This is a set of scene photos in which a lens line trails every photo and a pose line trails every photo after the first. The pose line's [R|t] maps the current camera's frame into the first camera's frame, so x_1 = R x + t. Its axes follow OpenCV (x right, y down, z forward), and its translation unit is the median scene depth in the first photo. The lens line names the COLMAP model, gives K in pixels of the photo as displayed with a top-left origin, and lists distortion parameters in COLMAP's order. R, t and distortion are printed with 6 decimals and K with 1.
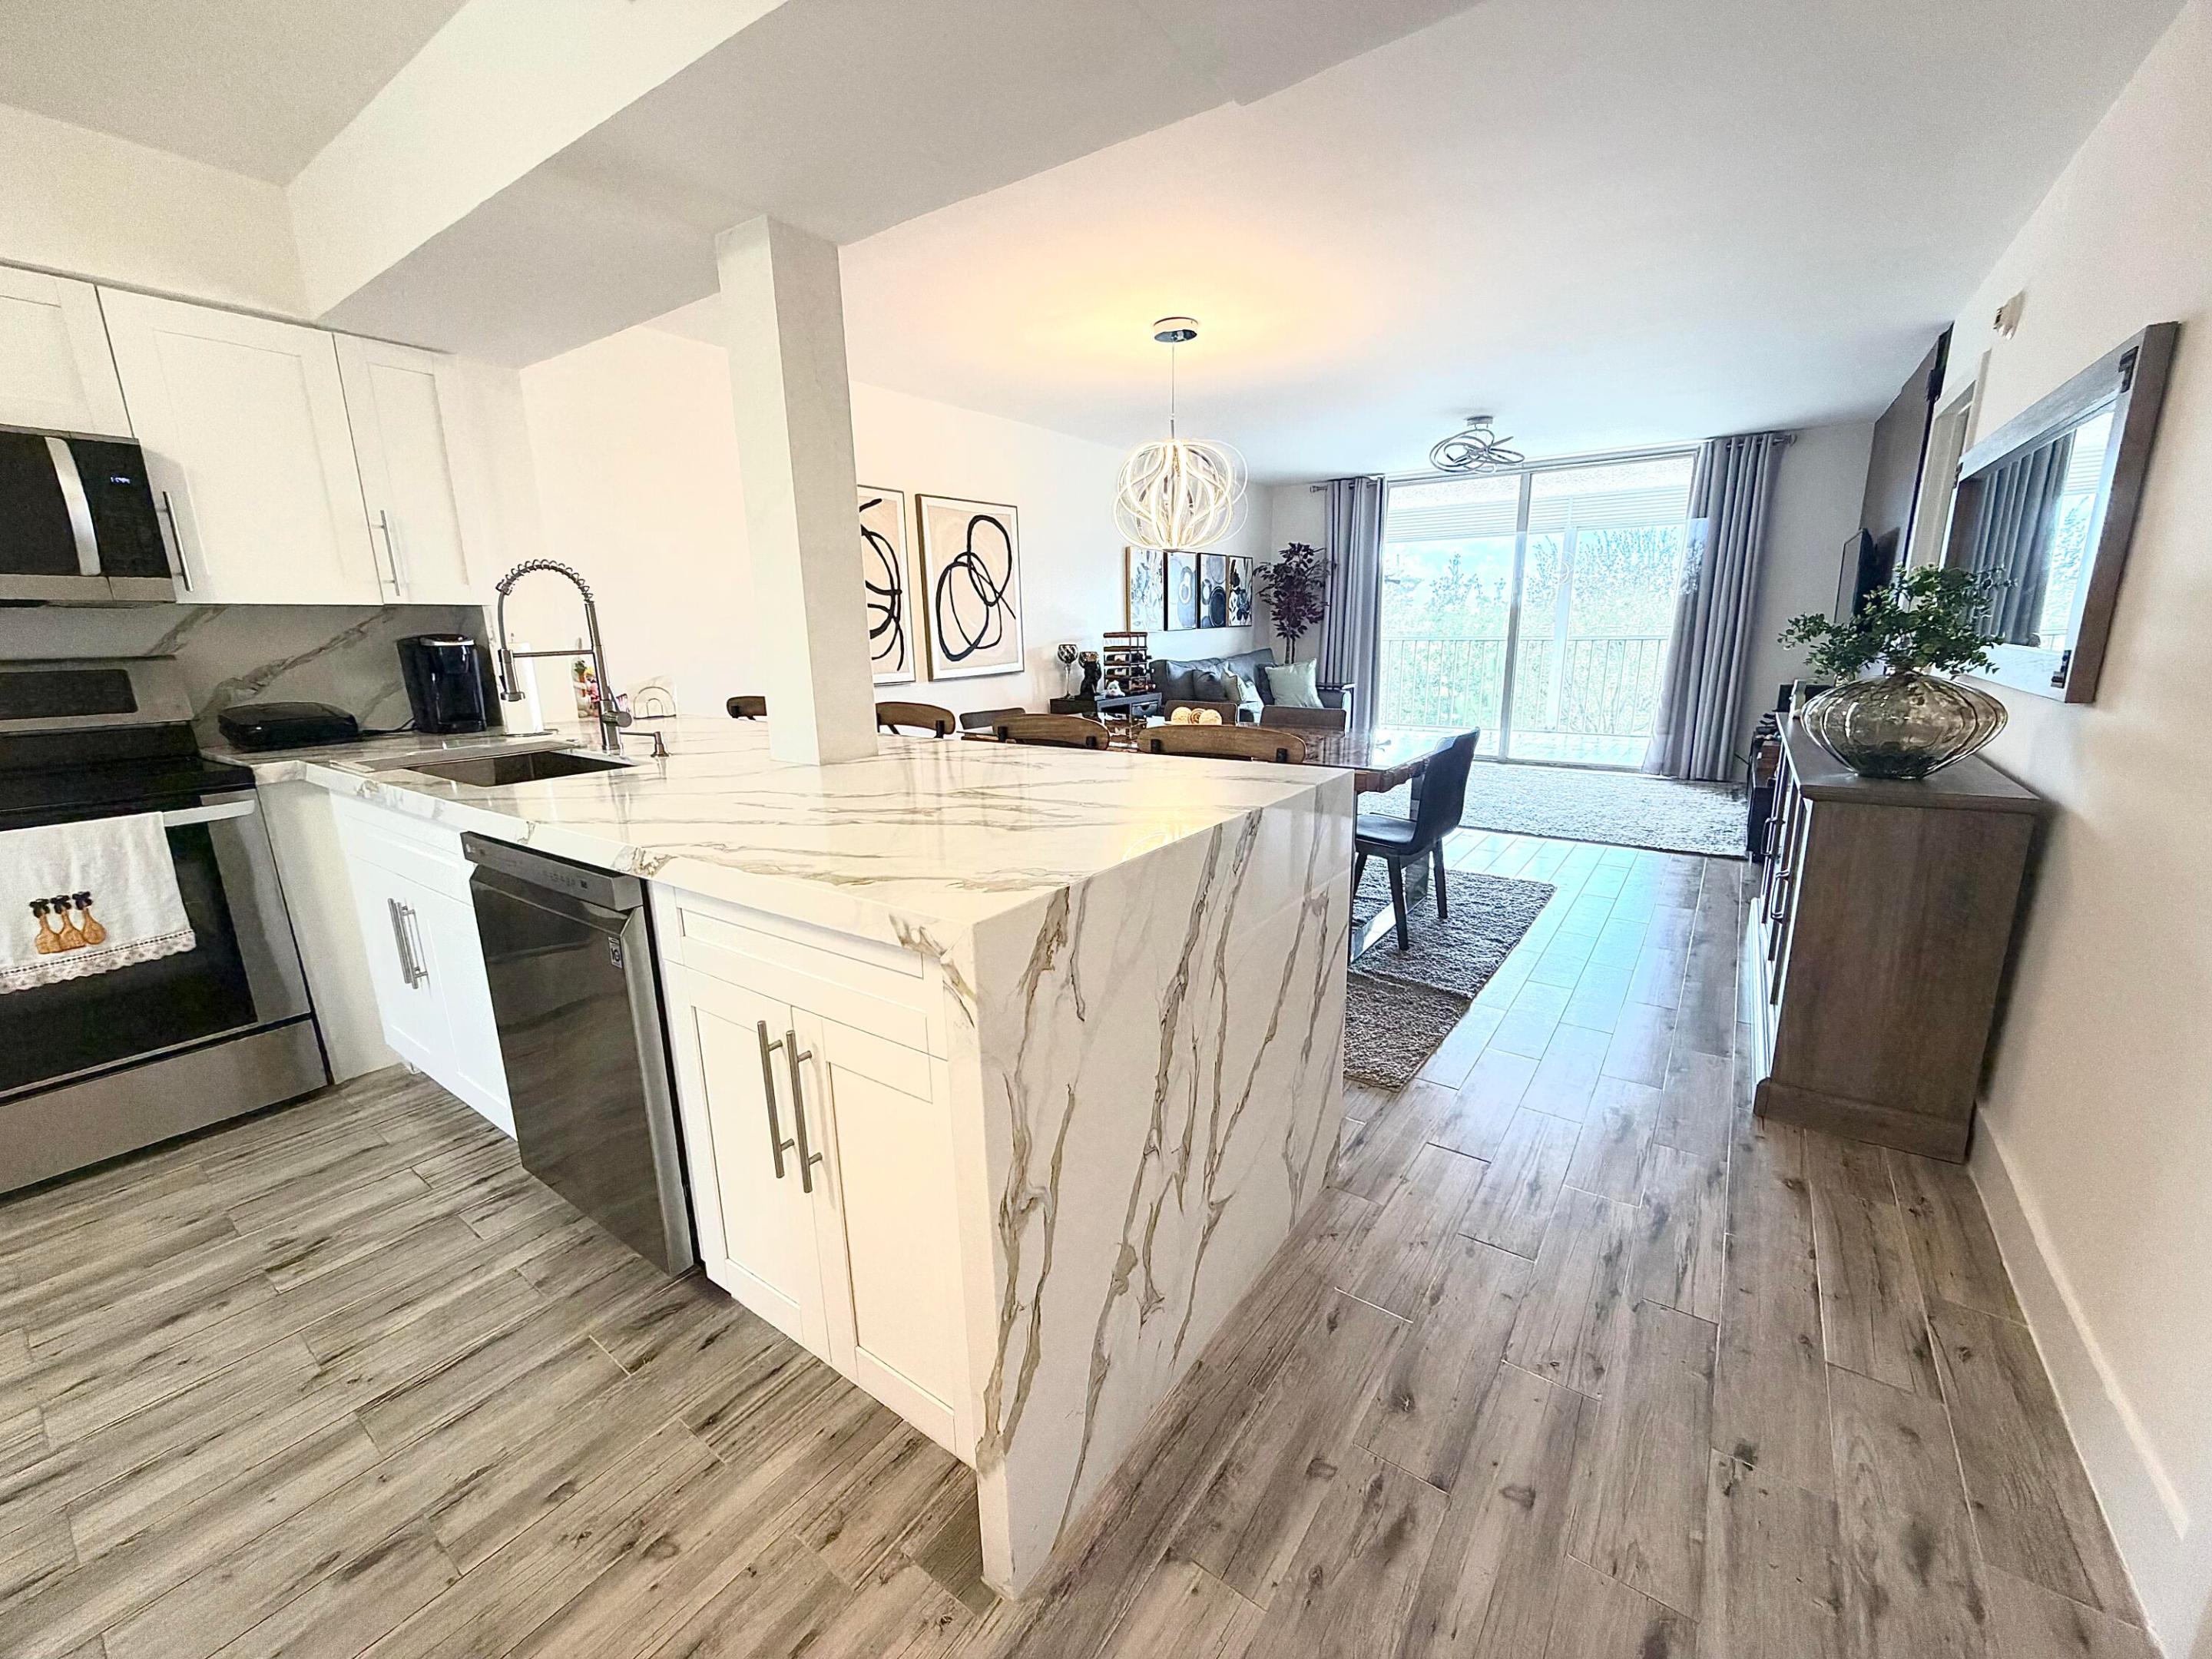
lens RADIAL K [[881.1, 0, 1102.2], [0, 881.1, 835.1], [0, 0, 1]] dist [-0.000251, 0.000131]
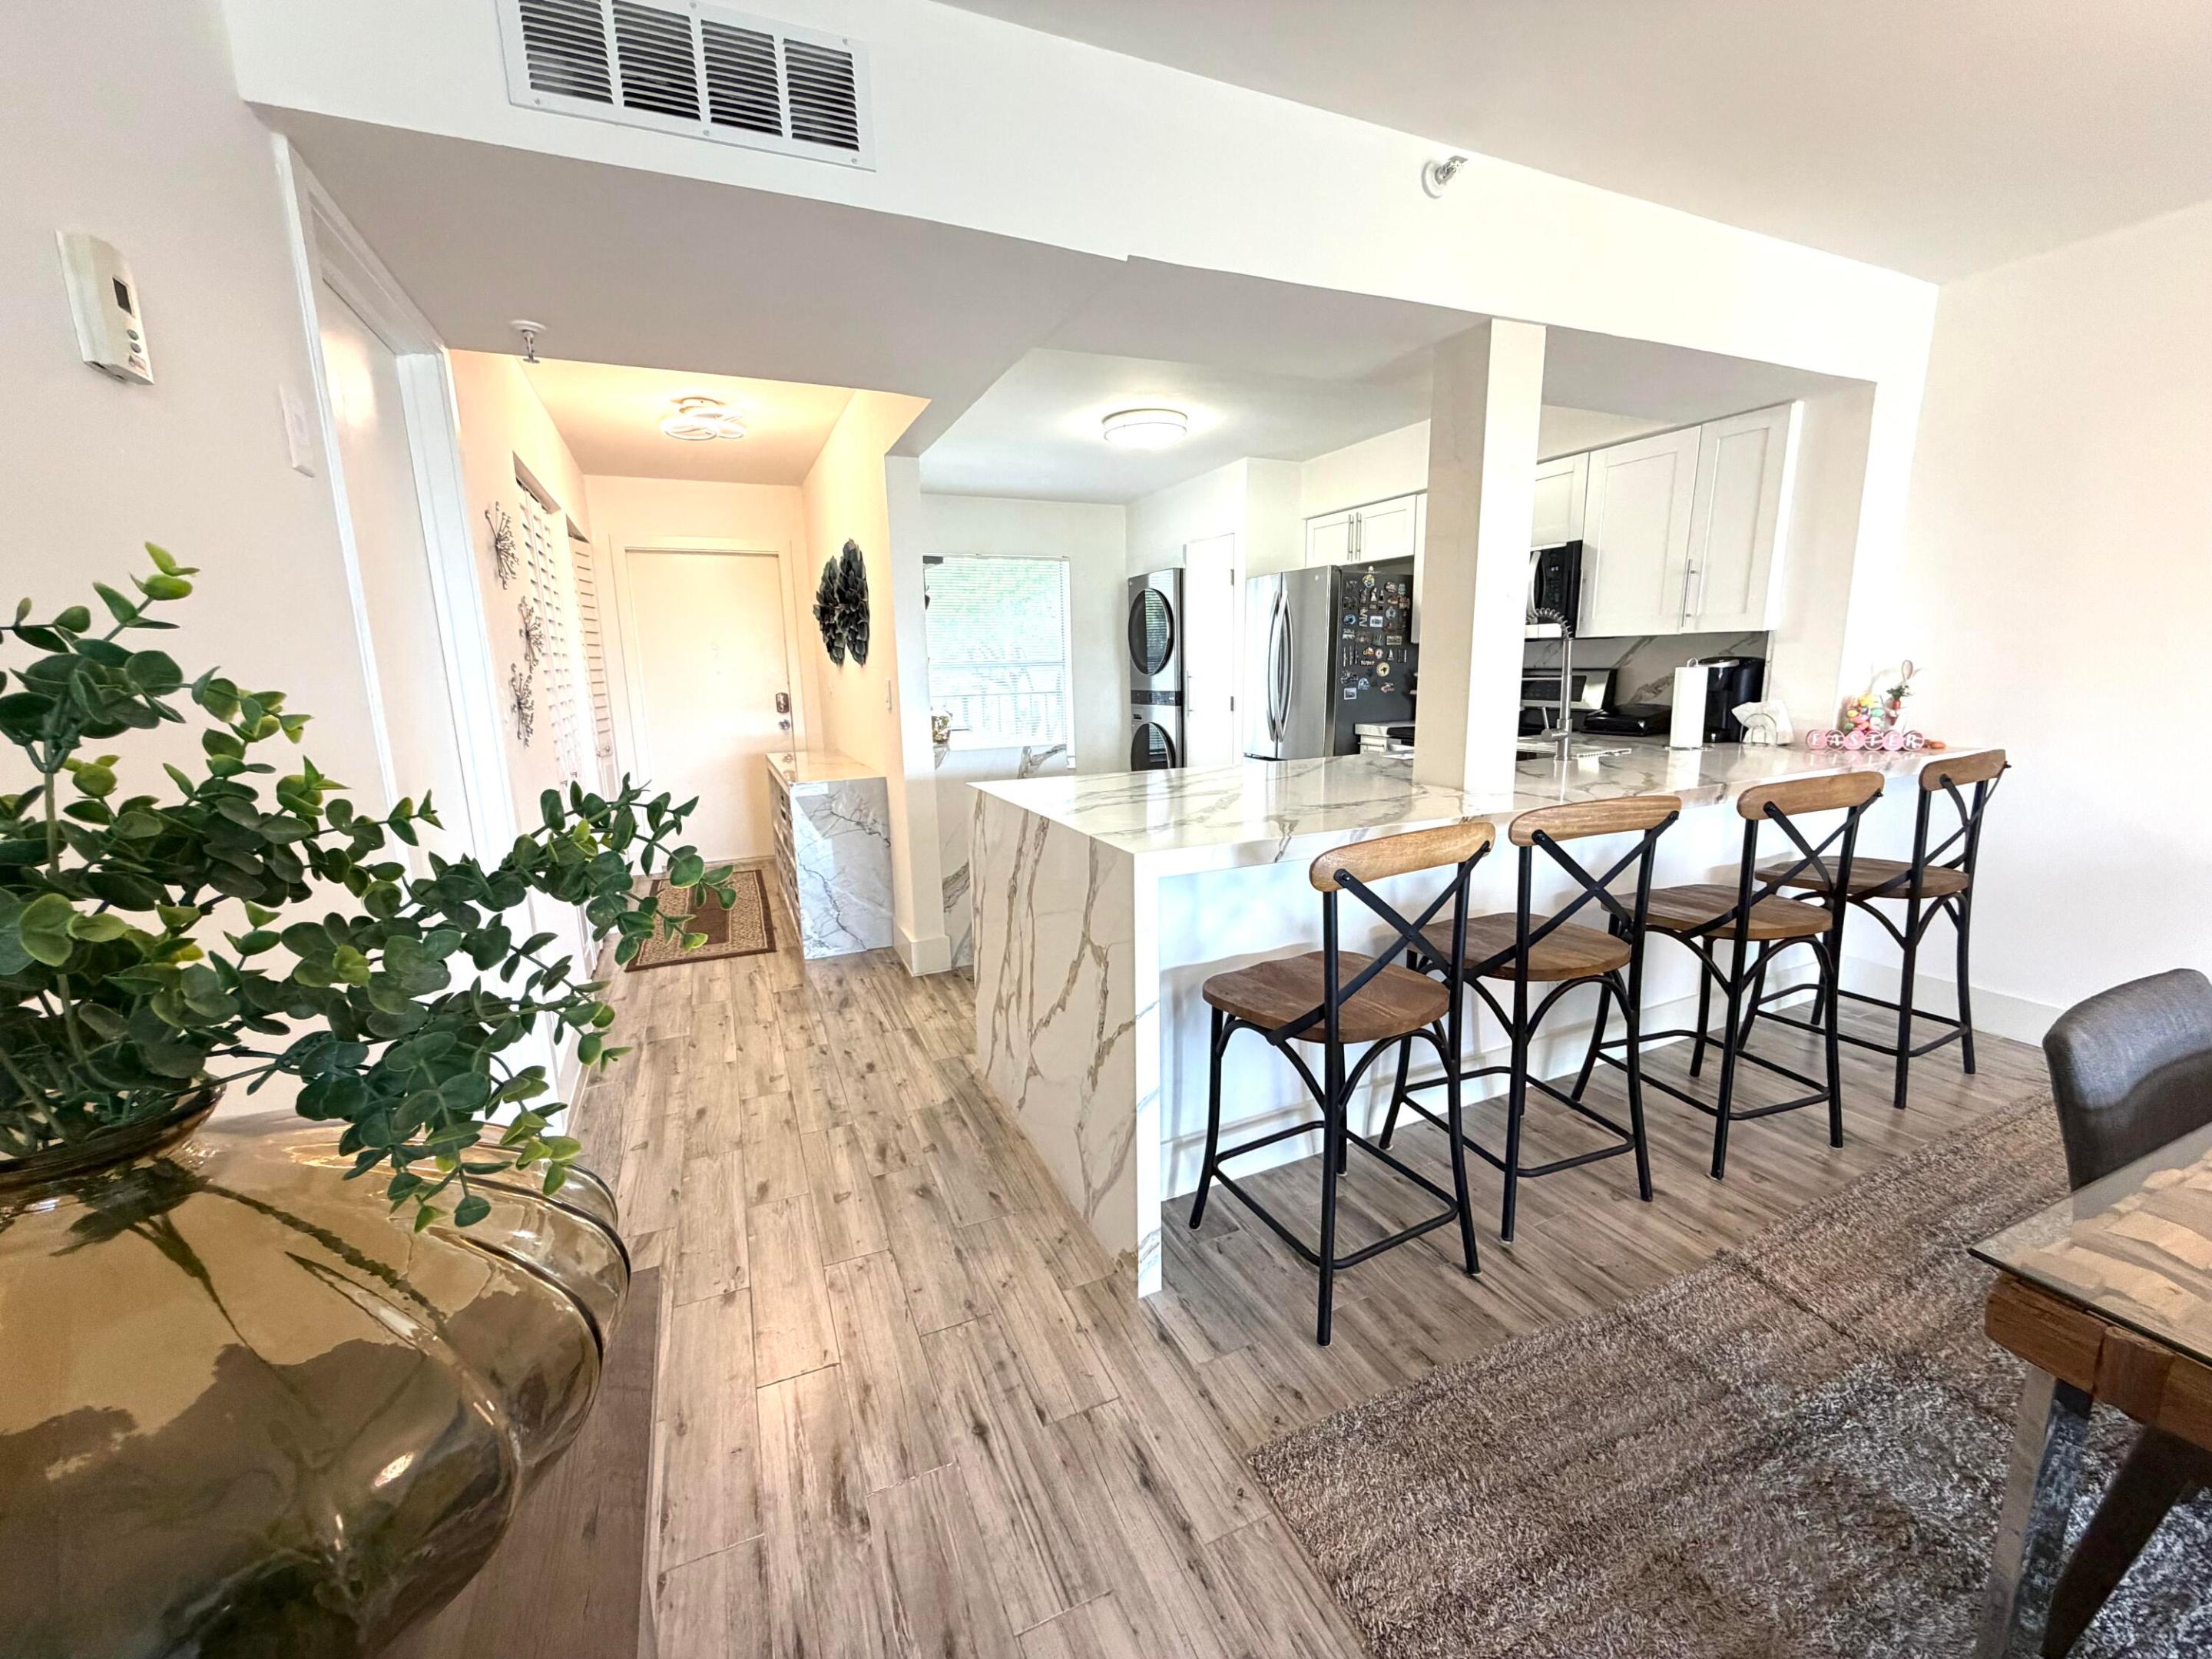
lens RADIAL K [[881.1, 0, 1099.2], [0, 881.1, 832.5], [0, 0, 1]] dist [-0.000251, 0.000131]
pose [[-0.508239, 0.194606, -0.838941, 0.419324], [-0.168487, 0.932843, 0.318459, -0.148901], [0.844574, 0.303204, -0.441319, 0.542373]]
